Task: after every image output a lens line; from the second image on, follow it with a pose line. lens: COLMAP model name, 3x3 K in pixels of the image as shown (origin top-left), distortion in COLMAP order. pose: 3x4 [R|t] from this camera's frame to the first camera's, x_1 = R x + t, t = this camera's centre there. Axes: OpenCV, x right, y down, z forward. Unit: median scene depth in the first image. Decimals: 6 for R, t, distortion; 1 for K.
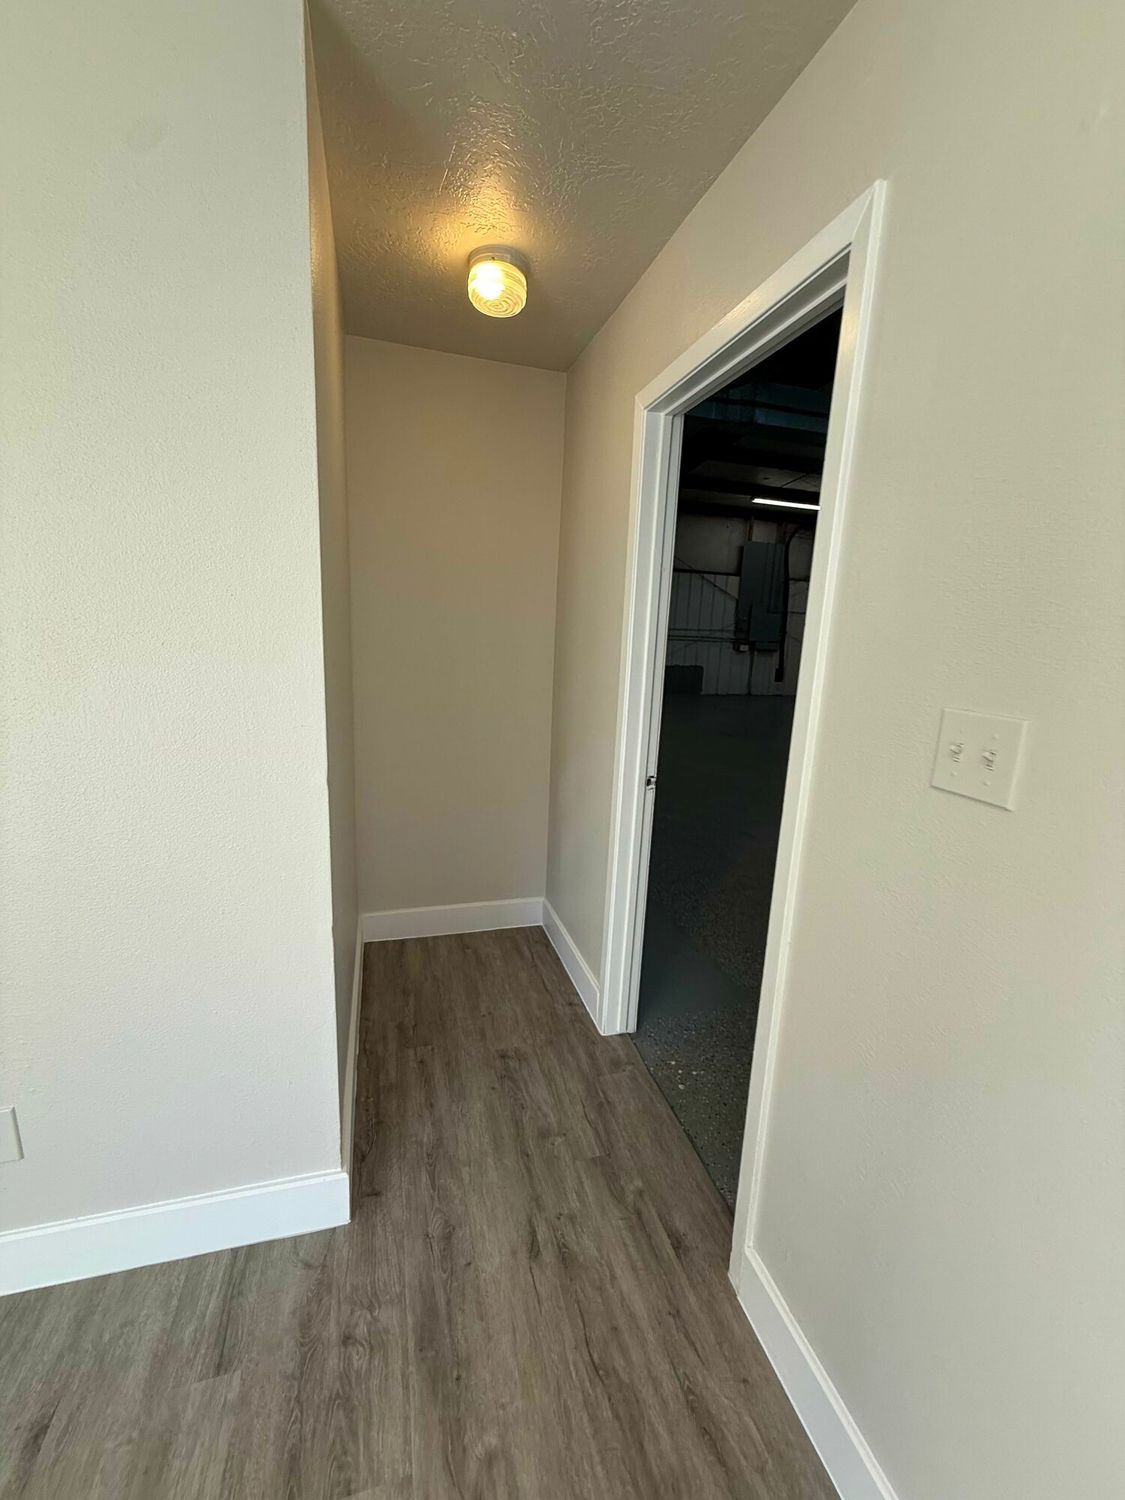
lens RADIAL K [[600.3, 0, 562.8], [0, 600.3, 745.6], [0, 0, 1]] dist [0.000277, -0.000280]
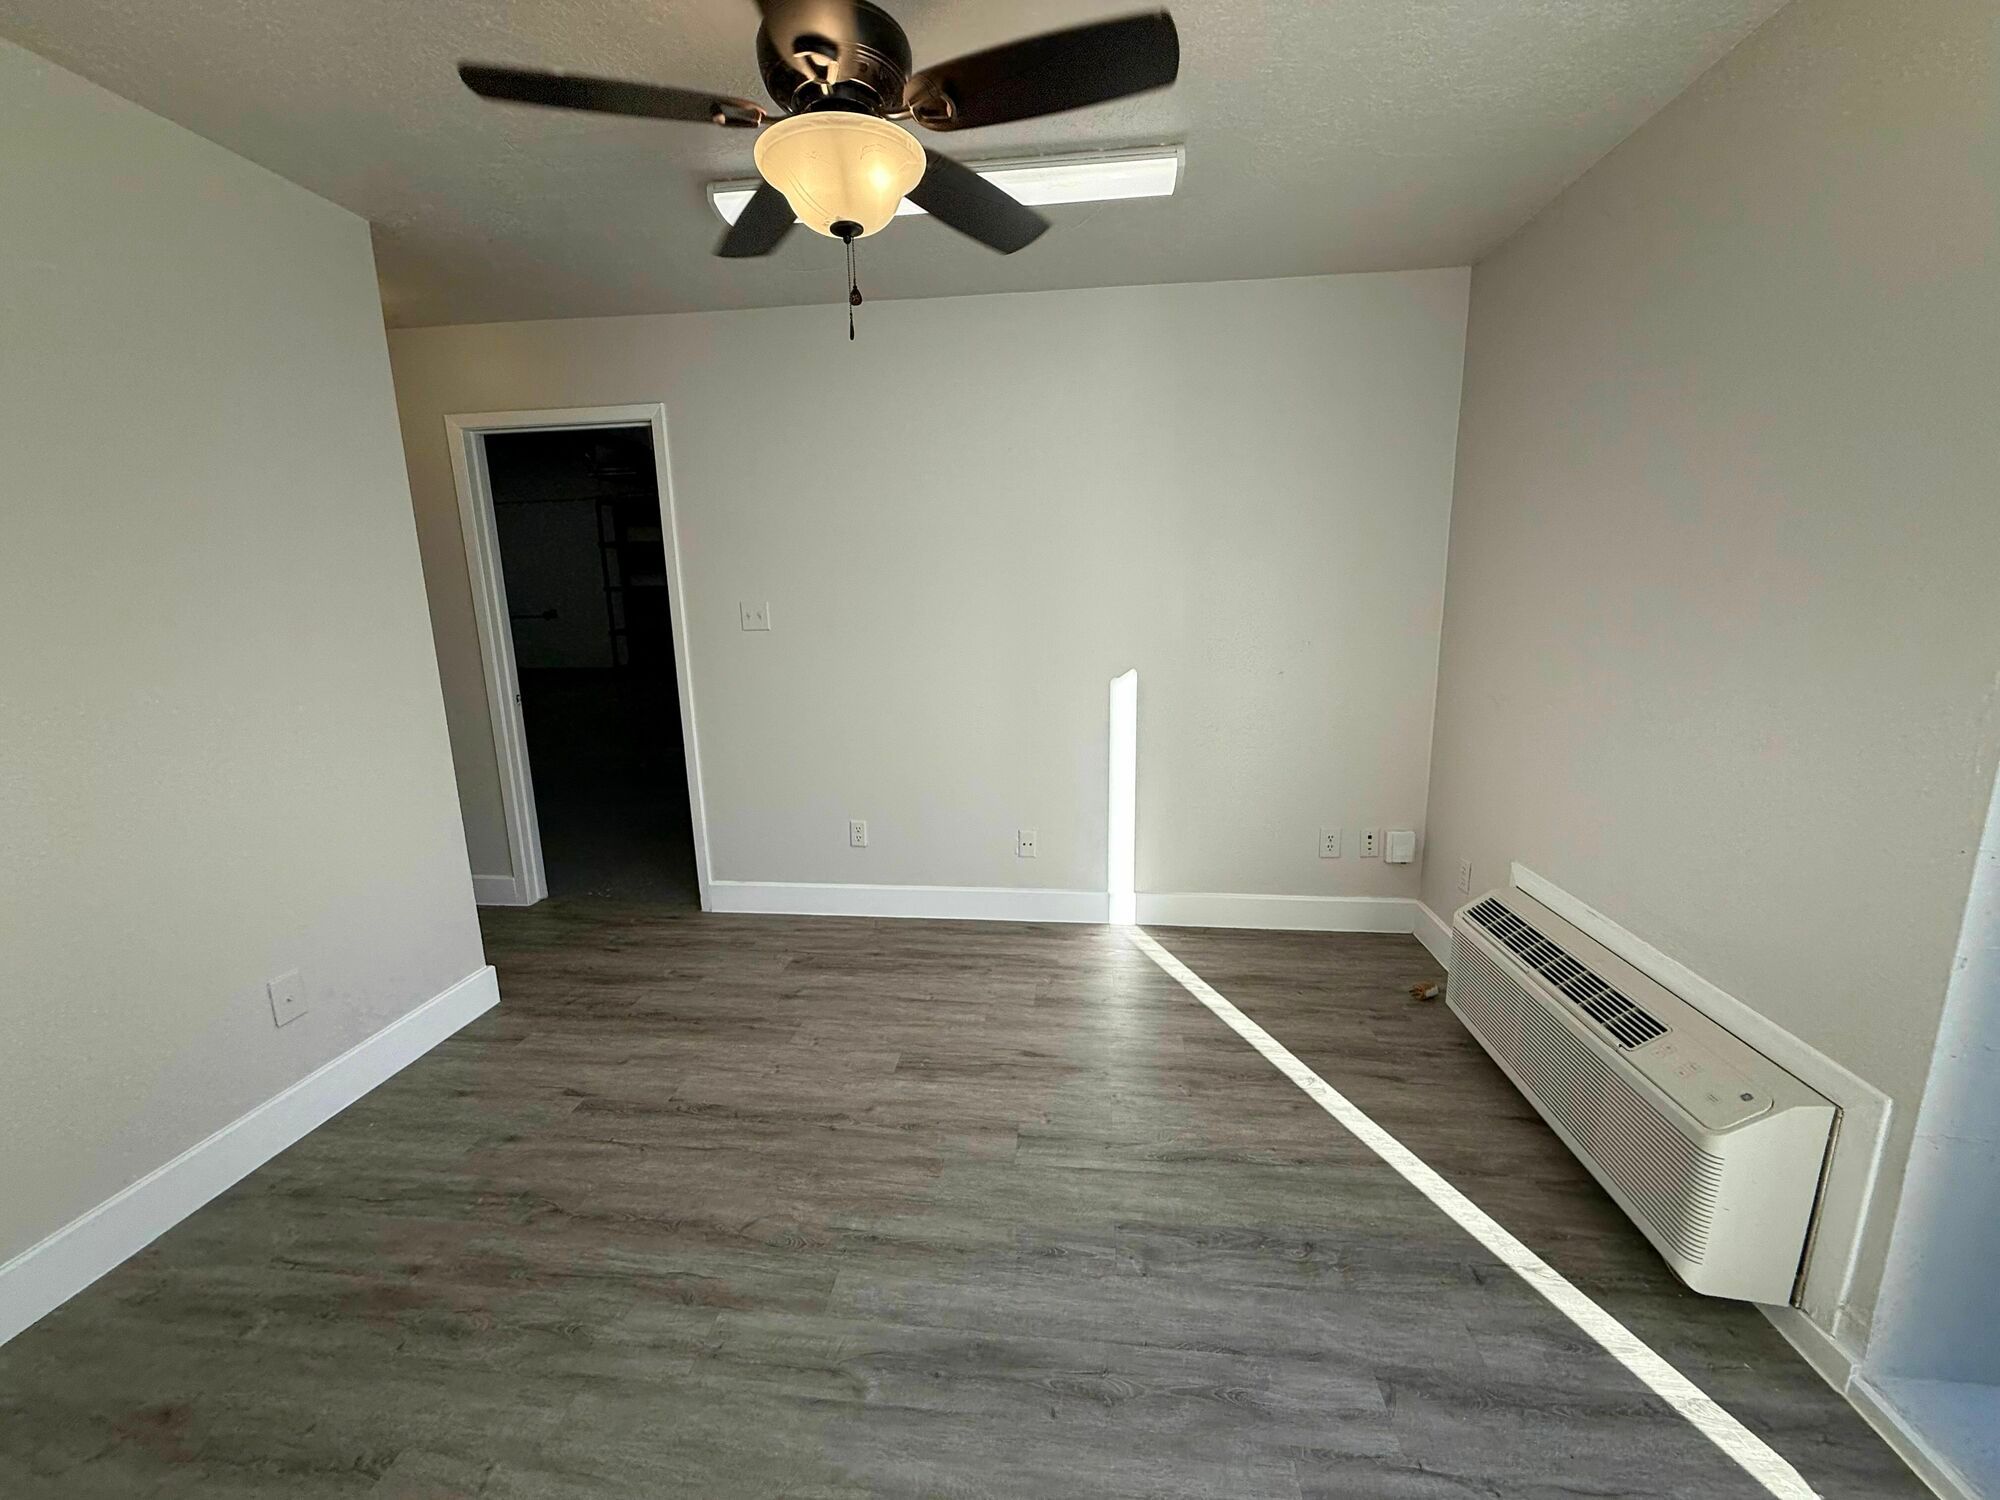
lens RADIAL K [[799.2, 0, 993.1], [0, 799.2, 748.3], [0, 0, 1]] dist [-0.000325, -0.000026]
pose [[0.387171, -0.230538, 0.892721, -1.524735], [0.217217, 0.963789, 0.154684, 0.172723], [-0.896055, 0.134025, 0.423228, -0.997050]]
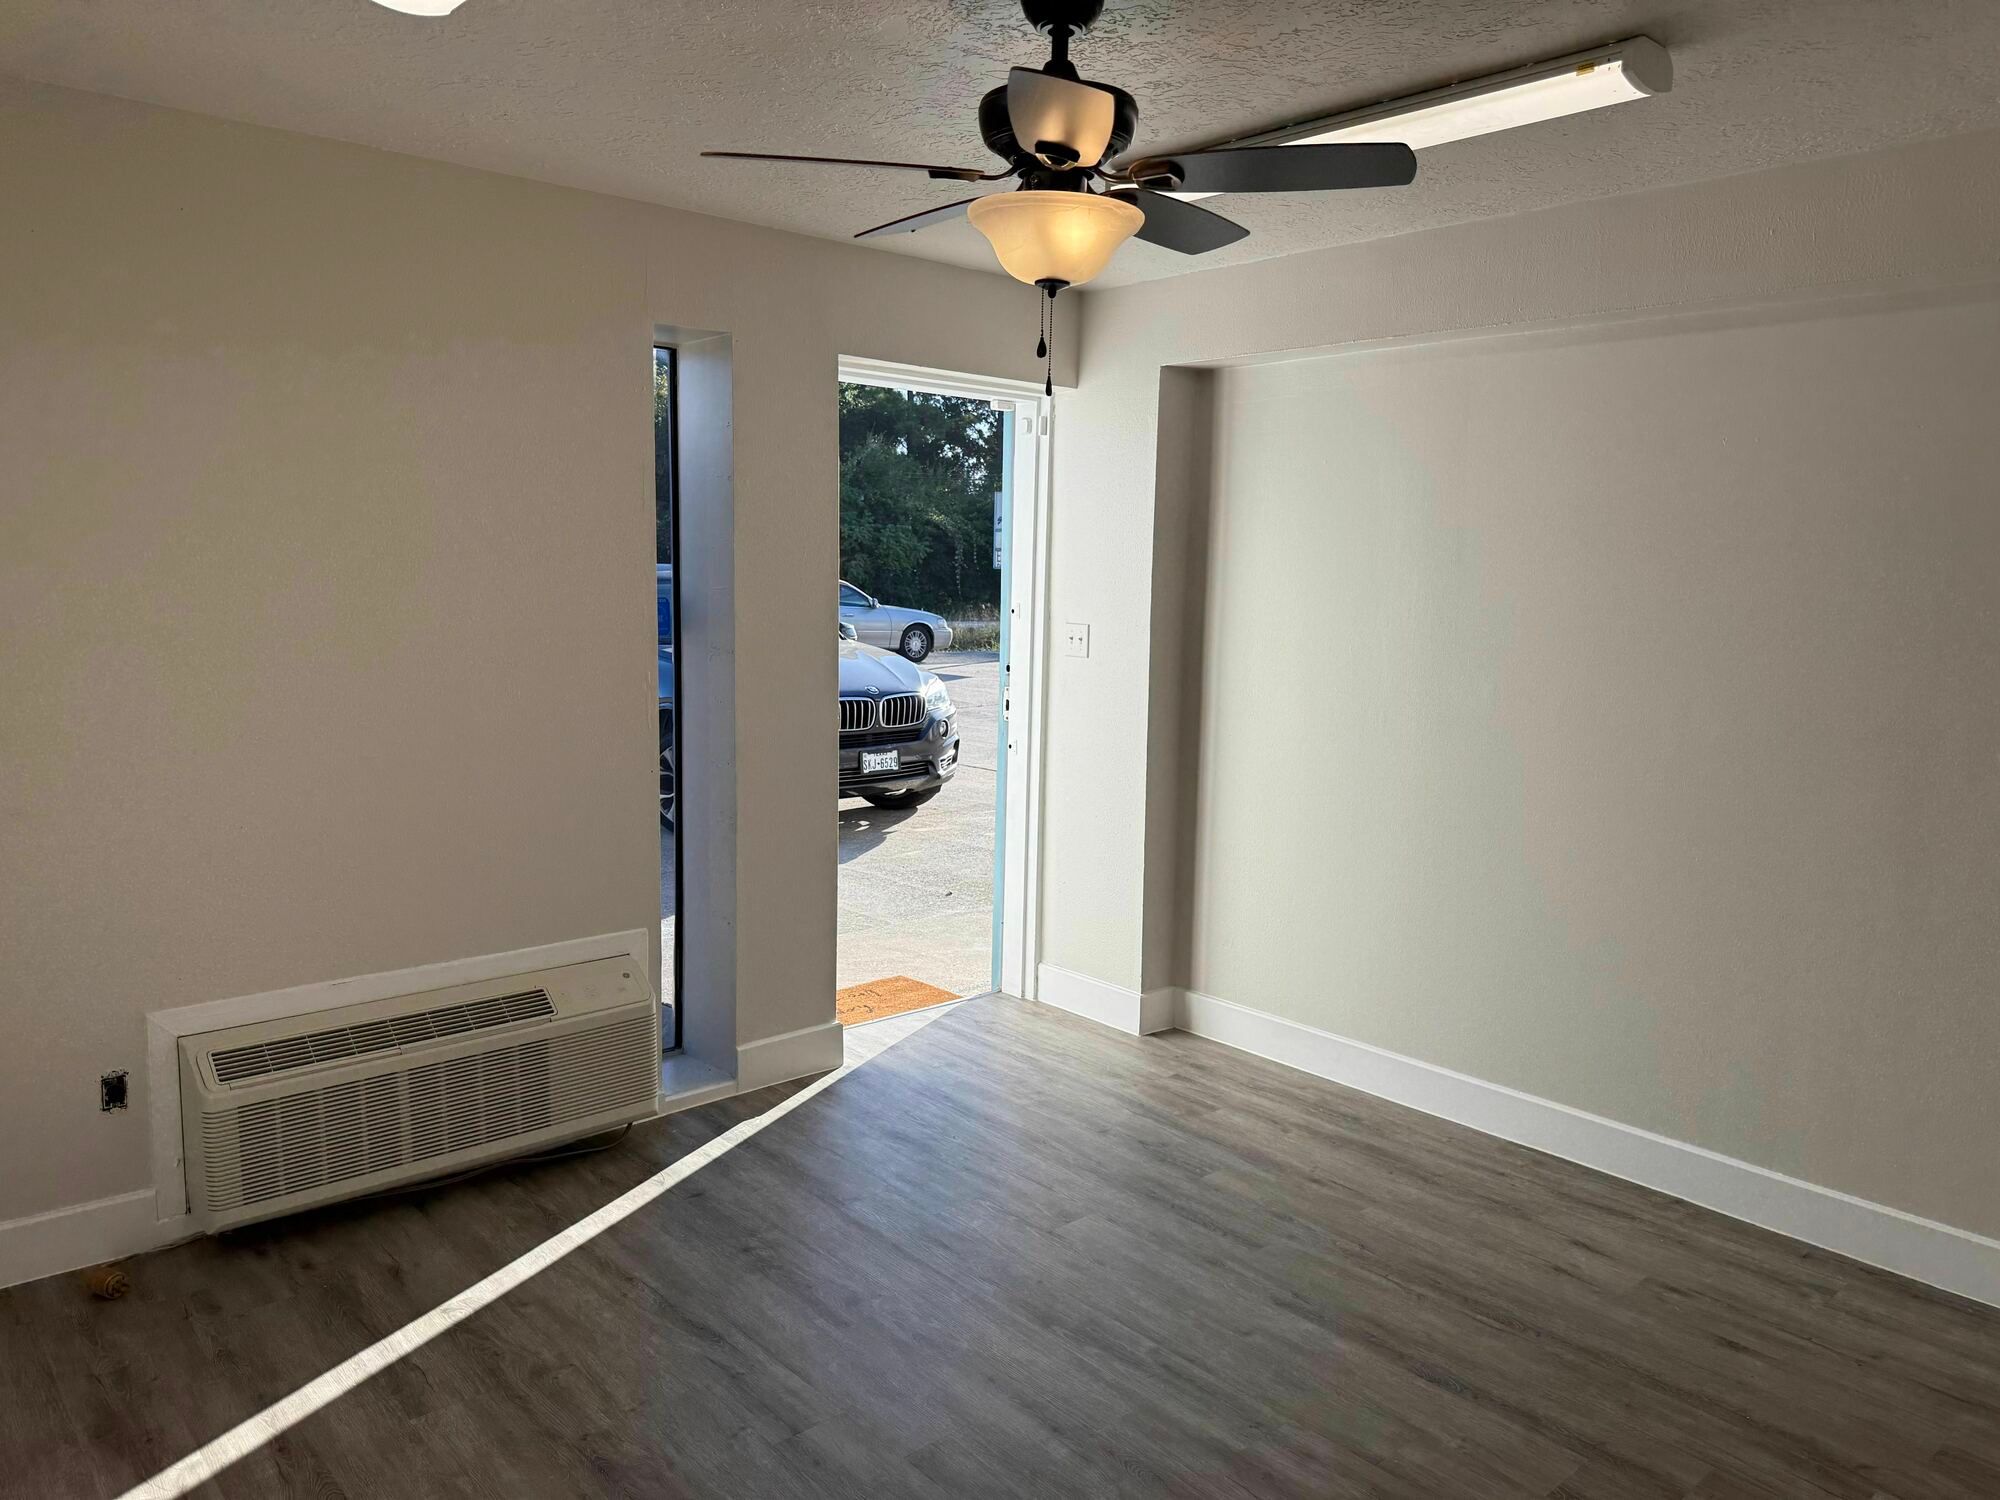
lens RADIAL K [[1387.5, 0, 1004.1], [0, 1387.5, 750.1], [0, 0, 1]] dist [0.002436, 0.000506]
pose [[-0.902752, -0.008797, -0.430072, 0.174659], [-0.145941, 0.946756, 0.286975, -0.269966], [0.404649, 0.321833, -0.855969, 1.020314]]
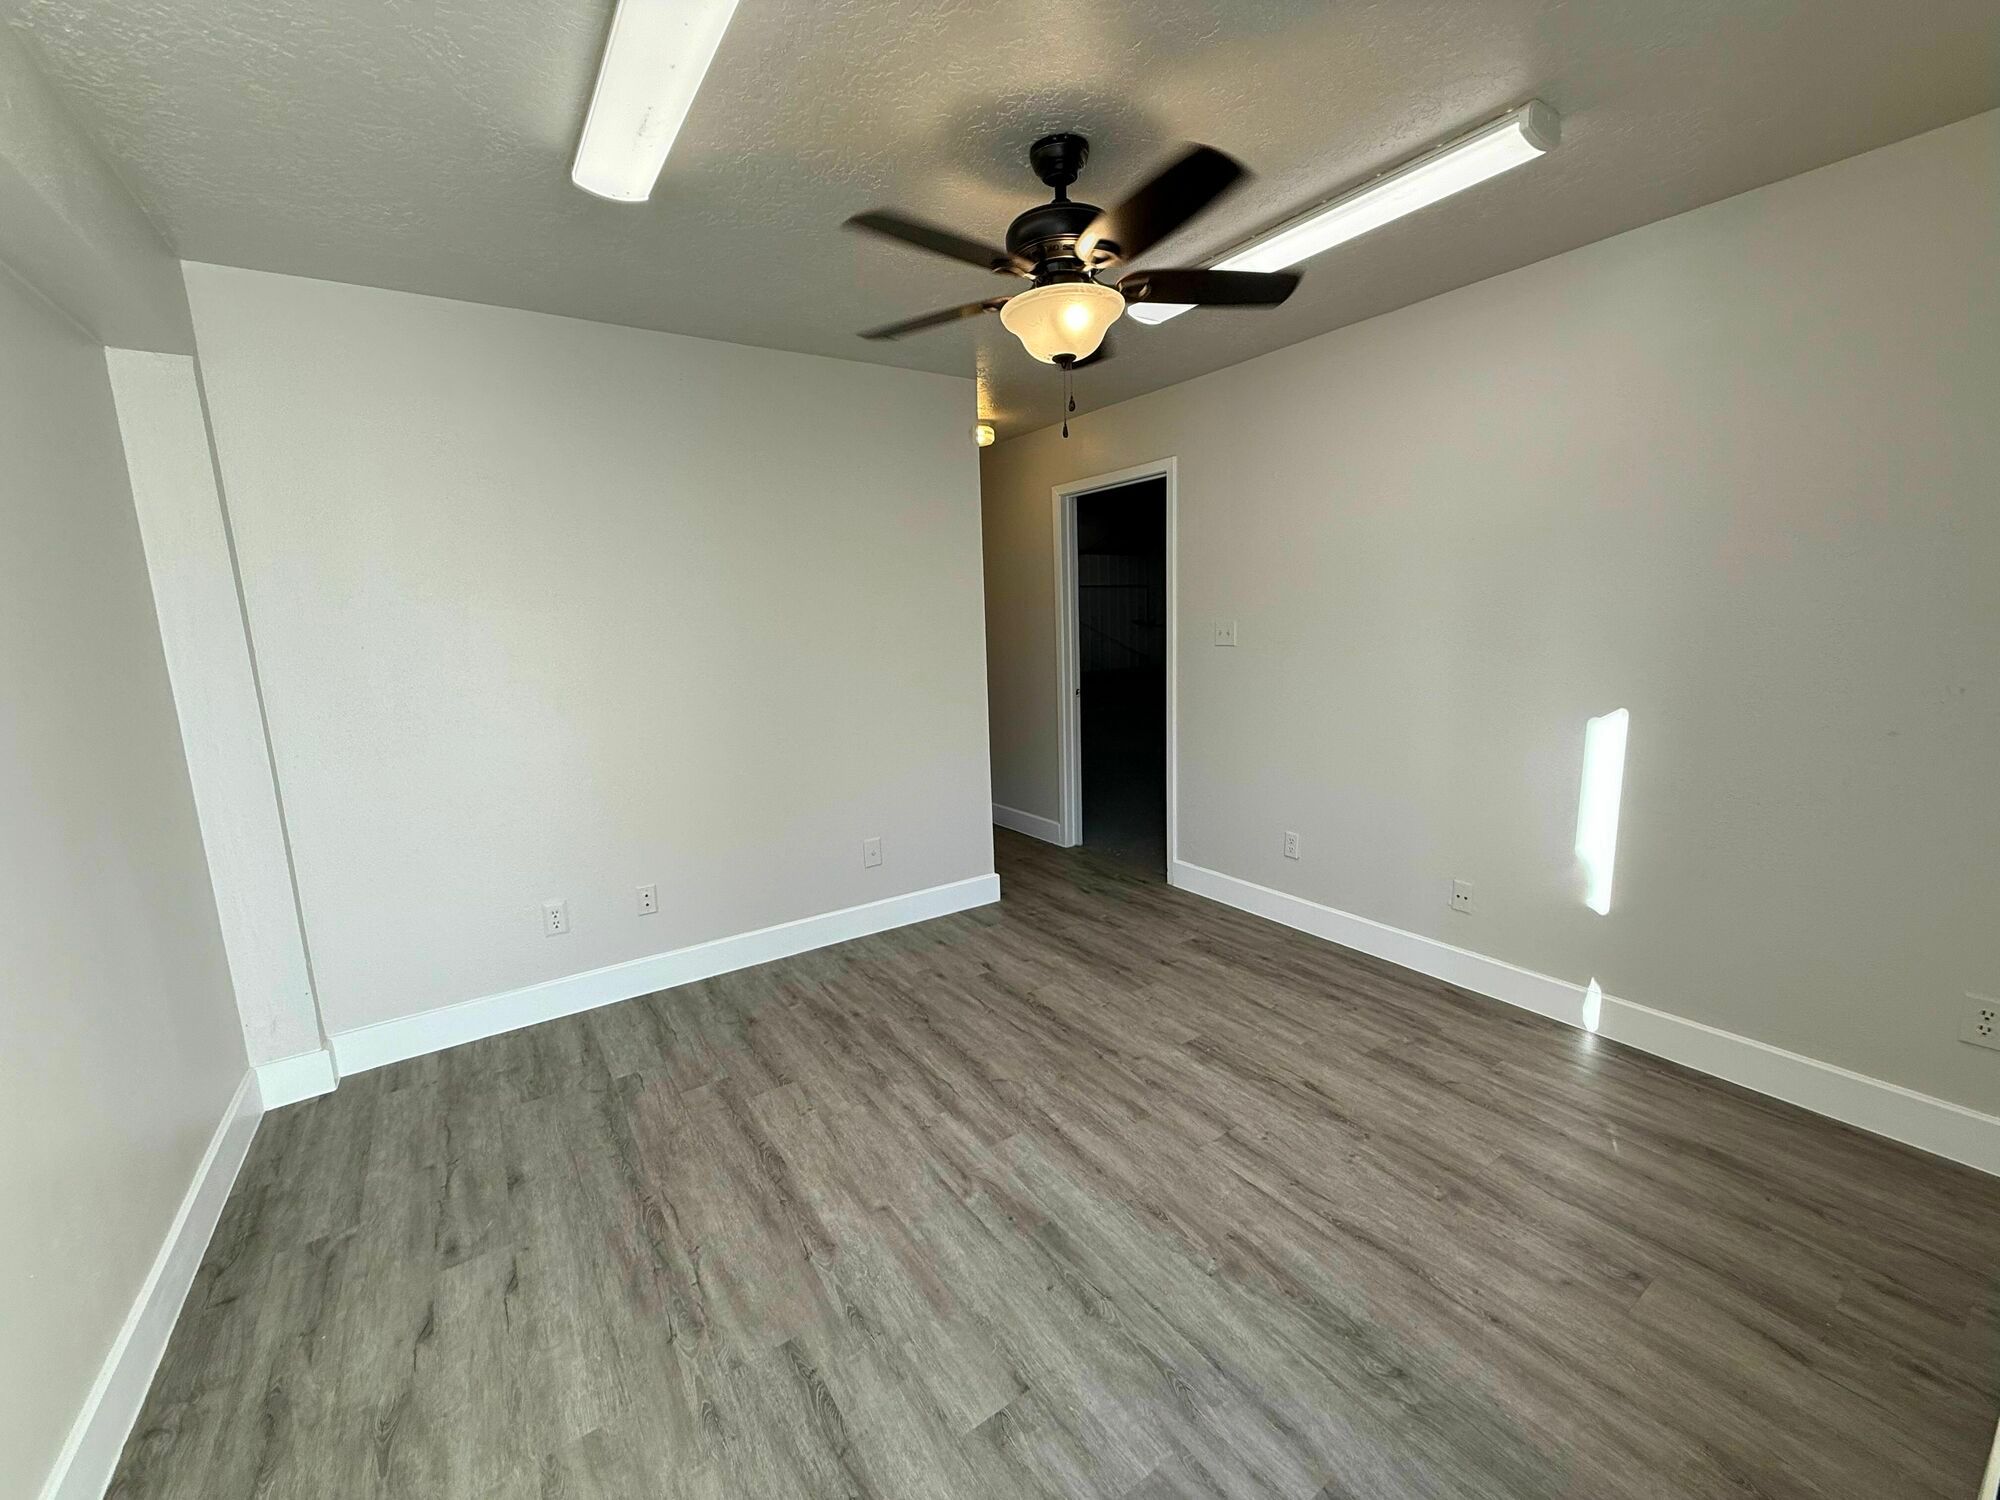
lens RADIAL K [[799.2, 0, 993.1], [0, 799.2, 748.3], [0, 0, 1]] dist [-0.000325, -0.000026]
pose [[0.950139, -0.125230, 0.285577, -1.138418], [0.133944, 0.990927, -0.011105, 0.311889], [-0.281595, 0.048803, 0.958291, -1.722002]]
